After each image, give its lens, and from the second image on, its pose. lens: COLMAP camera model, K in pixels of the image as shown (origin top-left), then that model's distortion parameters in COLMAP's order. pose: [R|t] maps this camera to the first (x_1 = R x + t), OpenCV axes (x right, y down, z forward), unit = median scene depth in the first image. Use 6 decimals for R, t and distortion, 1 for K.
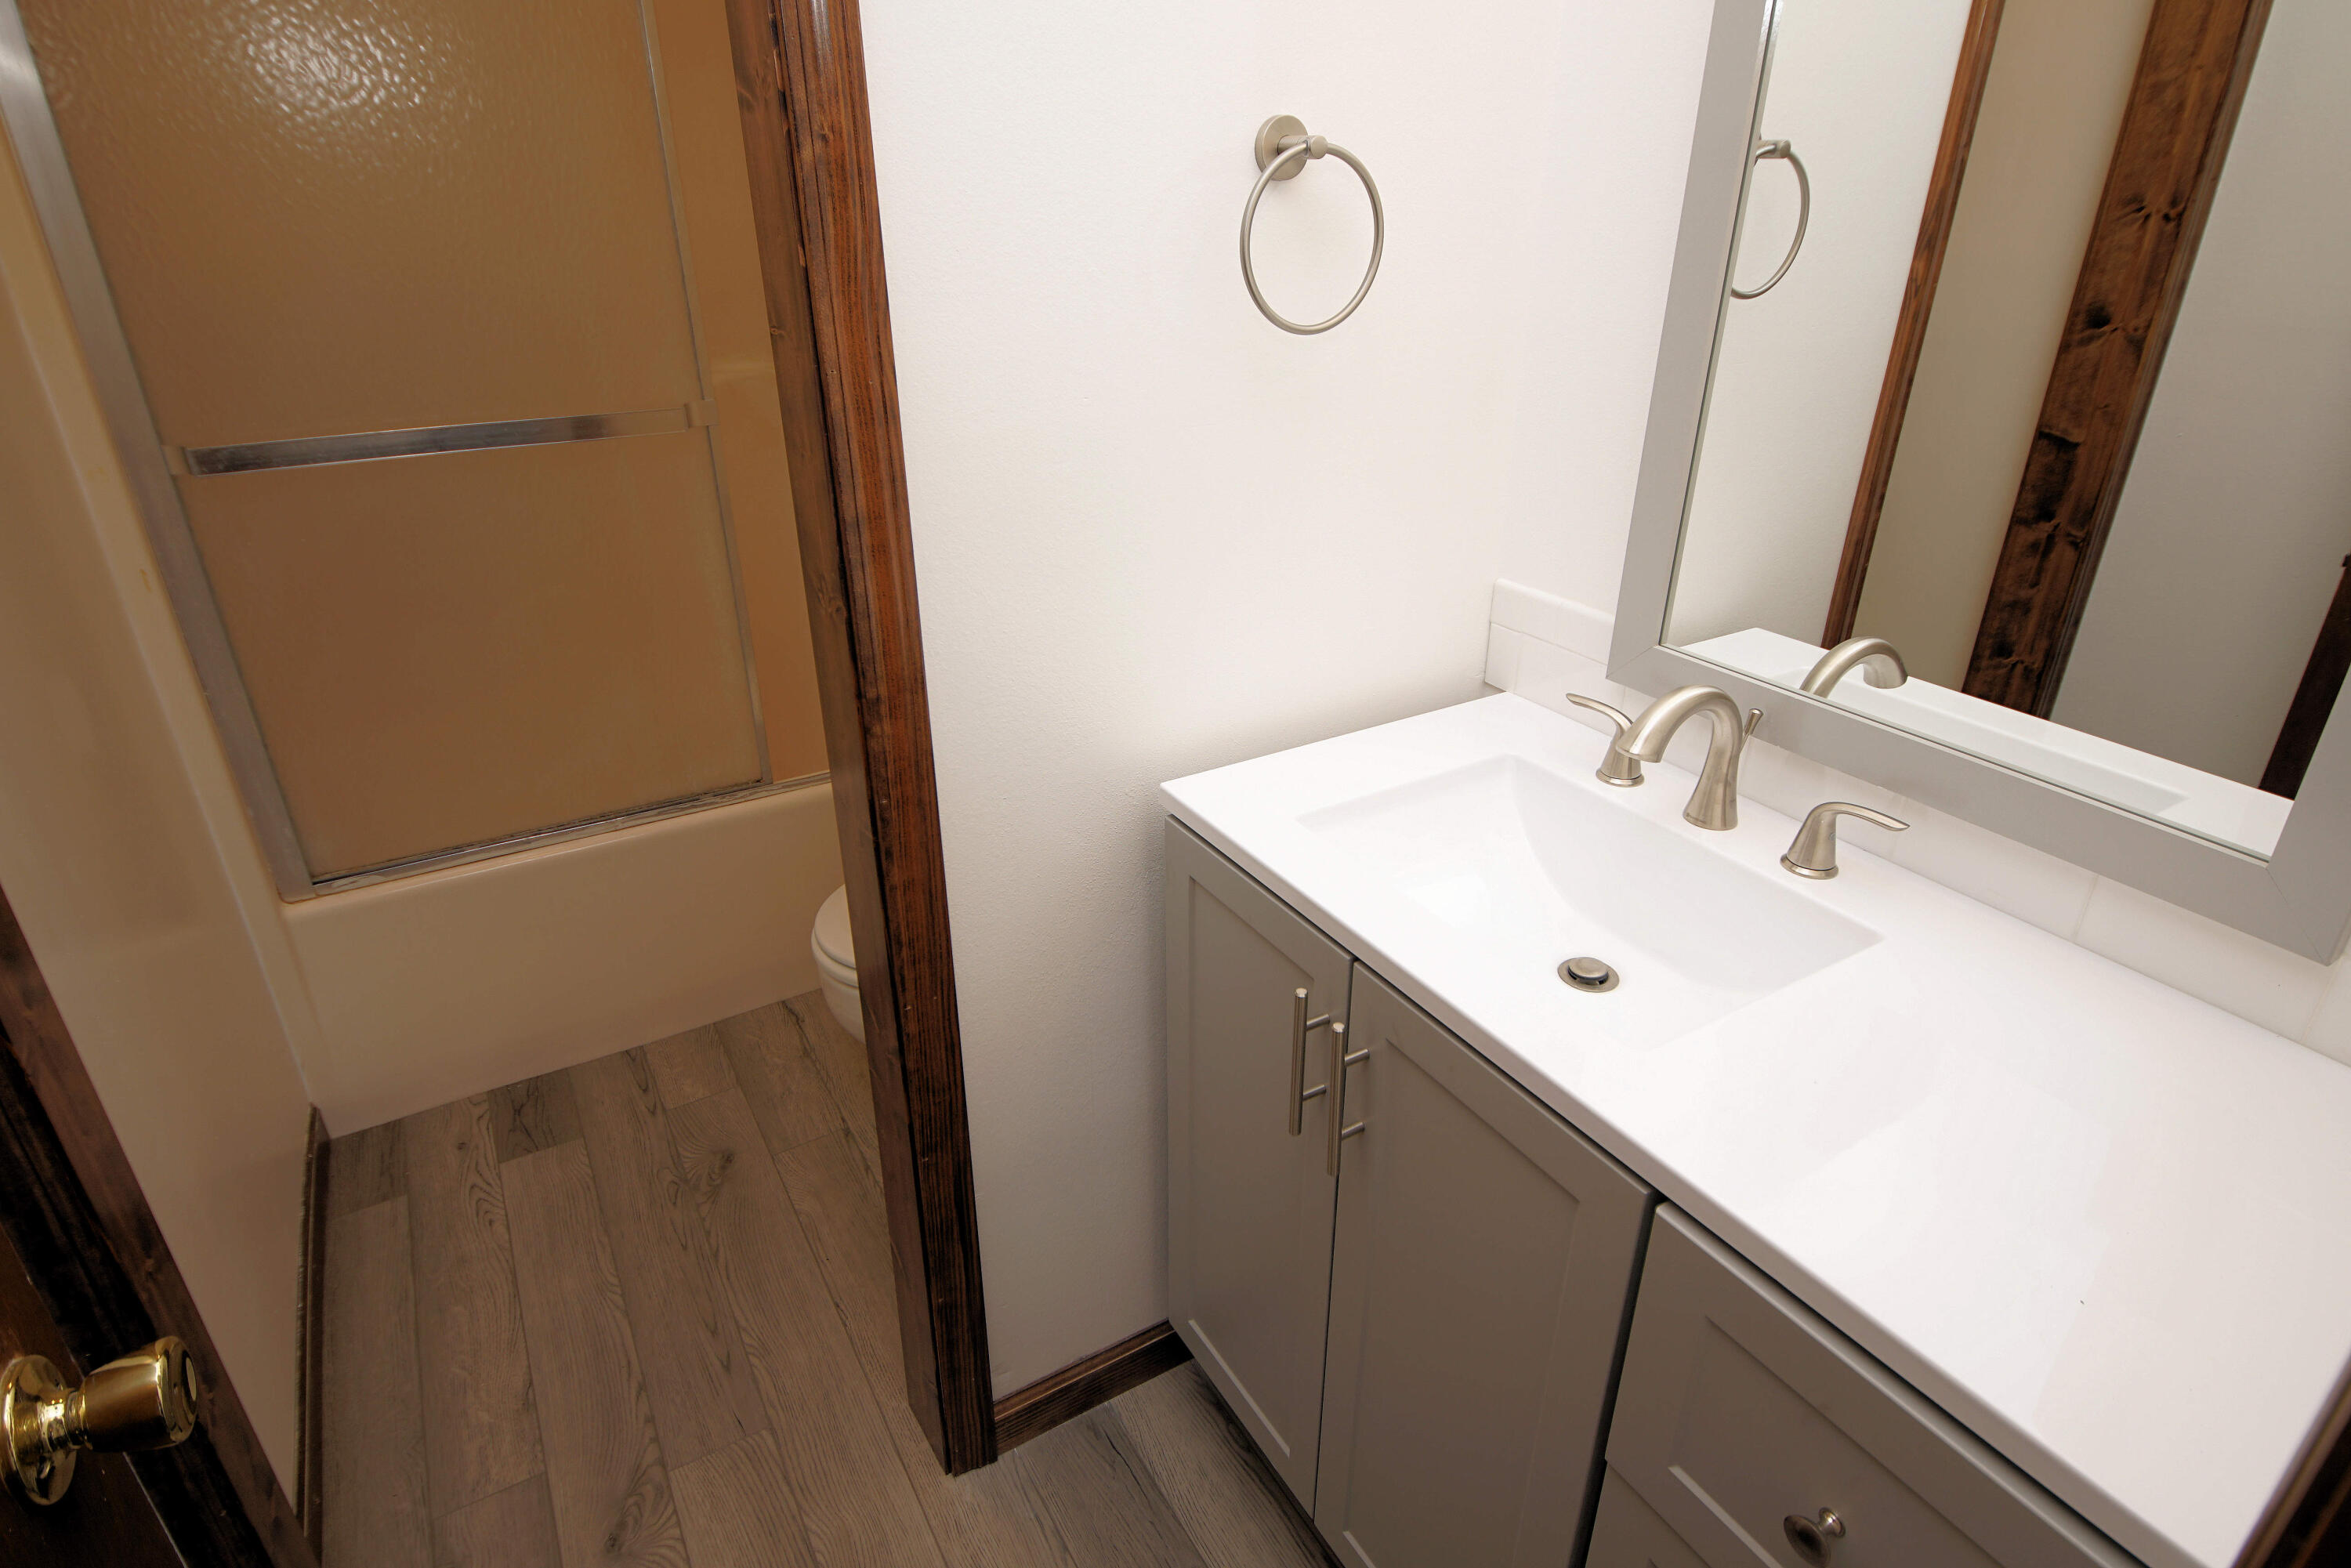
lens RADIAL K [[1258.7, 0, 1150.7], [0, 1258.7, 776.1], [0, 0, 1]] dist [0.040106, -0.034531]
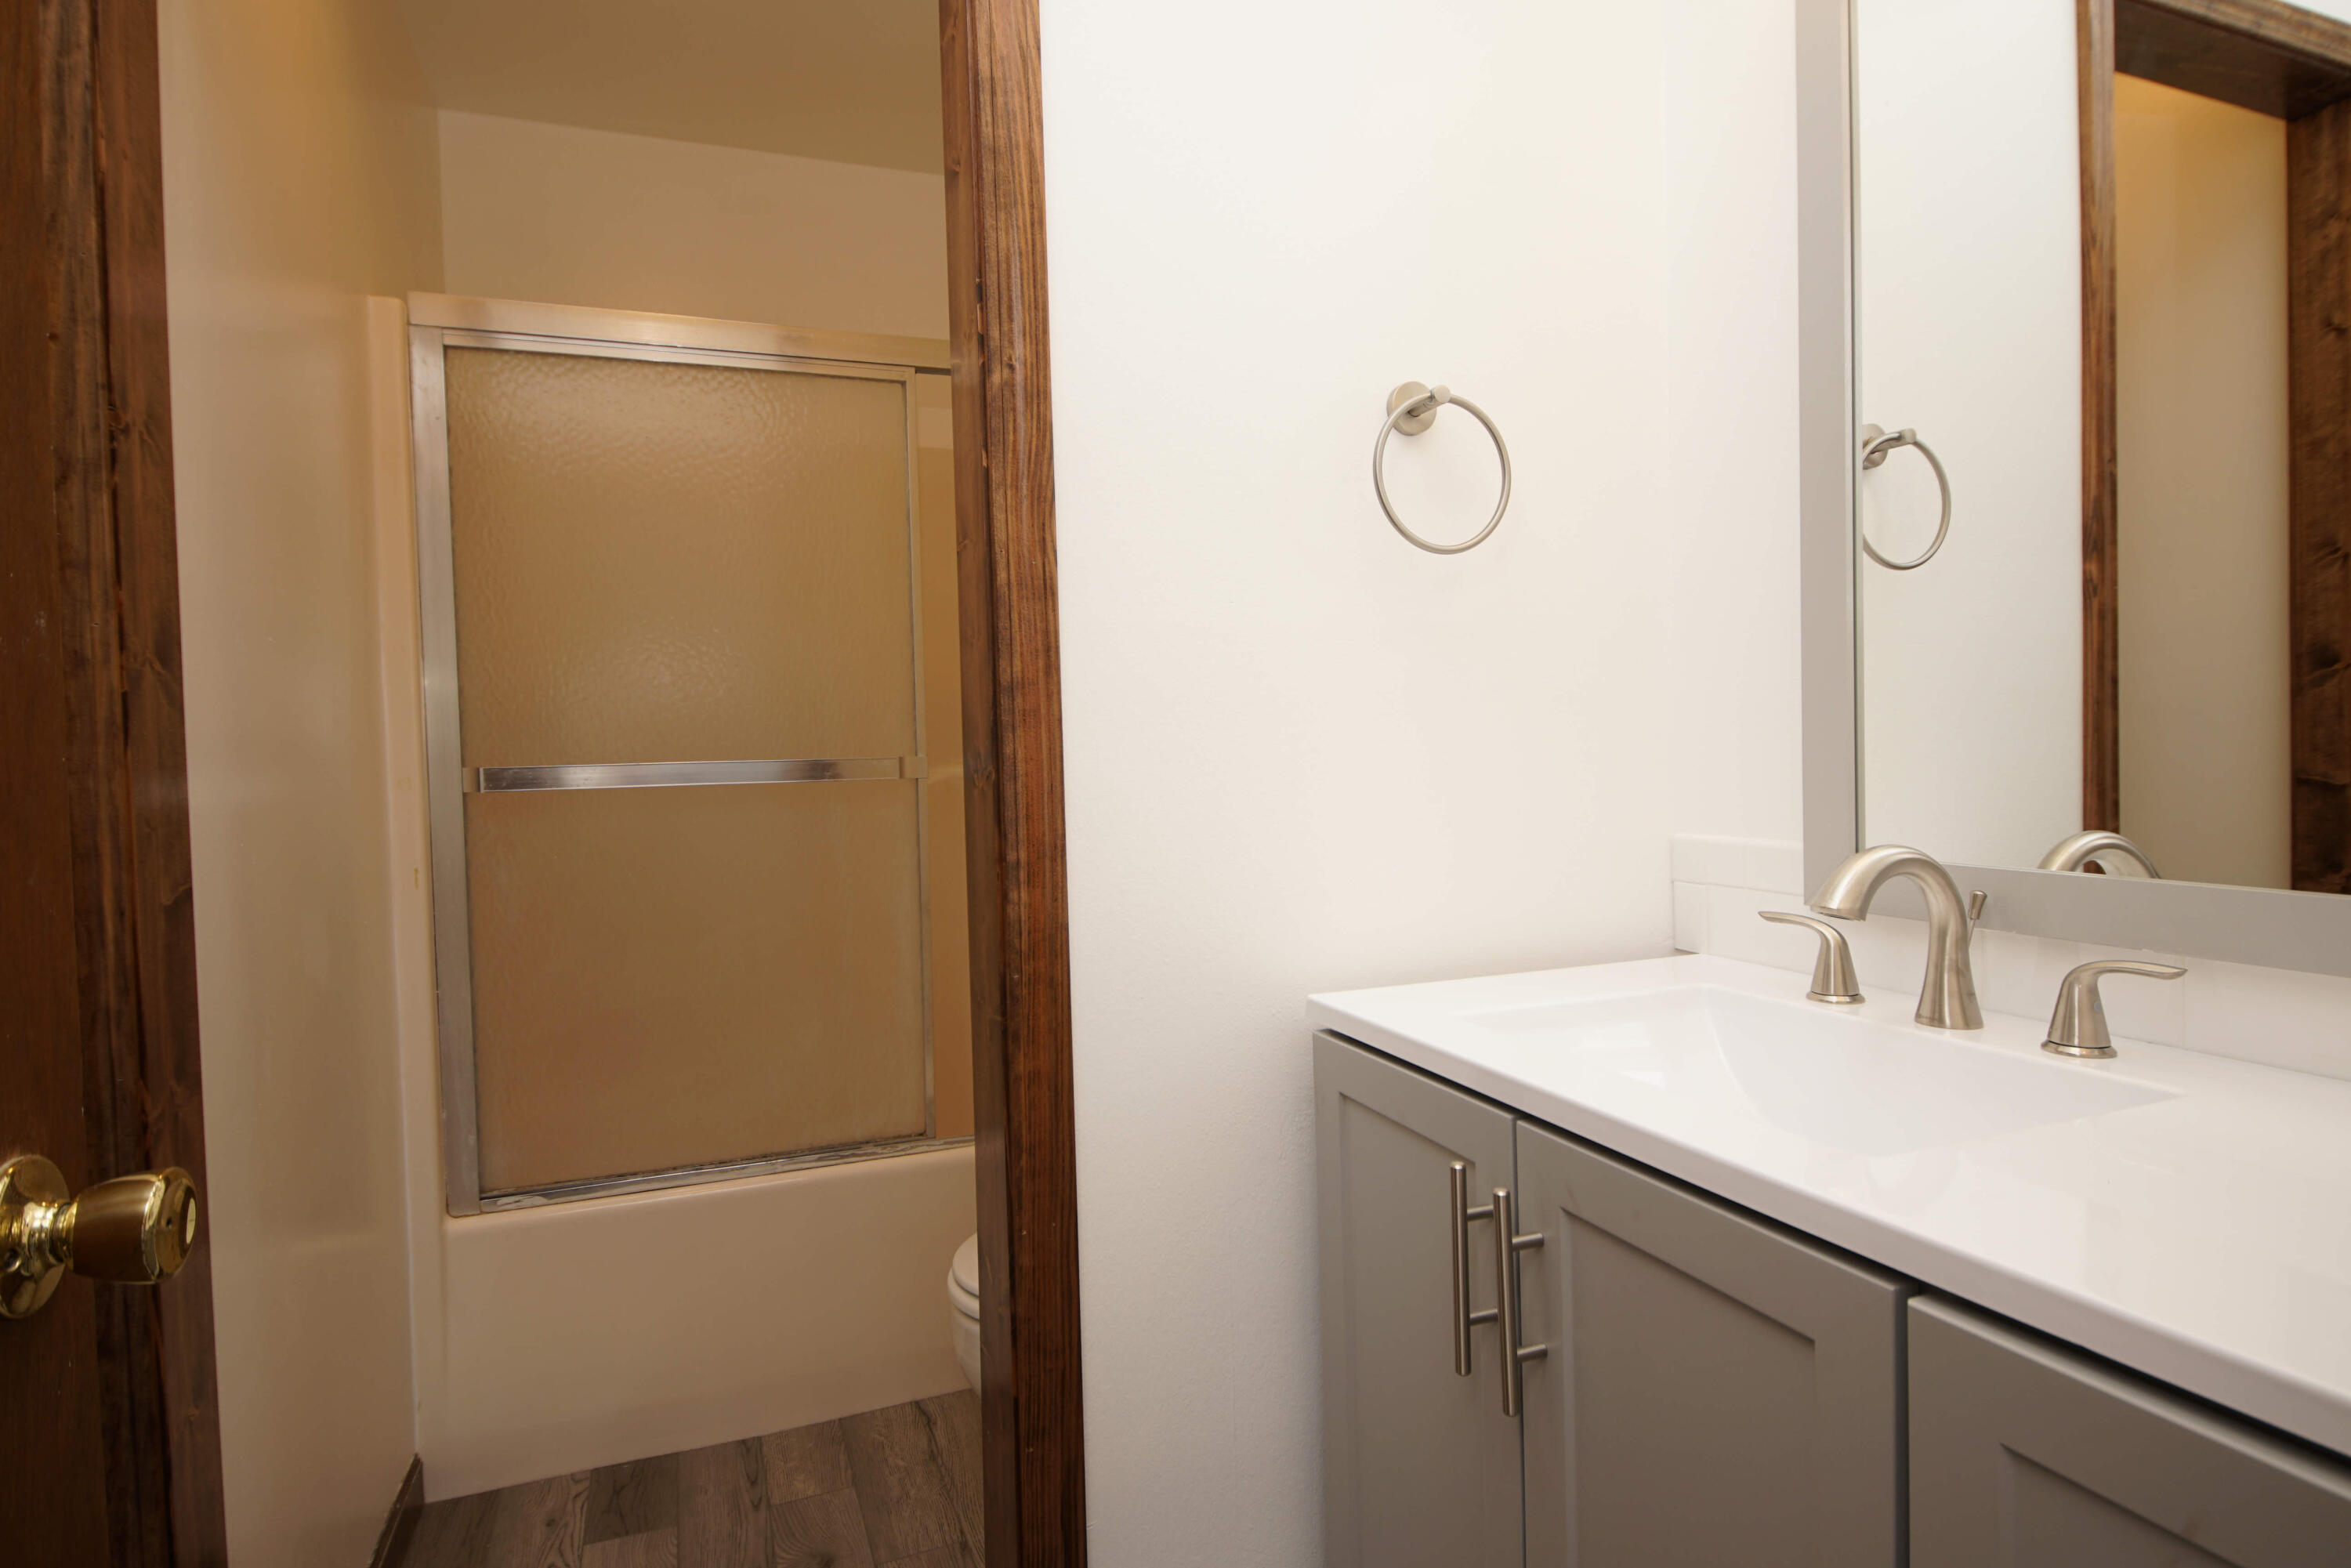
lens RADIAL K [[1258.2, 0, 1152.2], [0, 1258.2, 781.8], [0, 0, 1]] dist [0.039929, -0.036761]
pose [[0.986468, -0.011853, -0.163526, 0.043564], [-0.055631, 0.914017, -0.401844, 0.217647], [0.154229, 0.405504, 0.900988, 0.064160]]
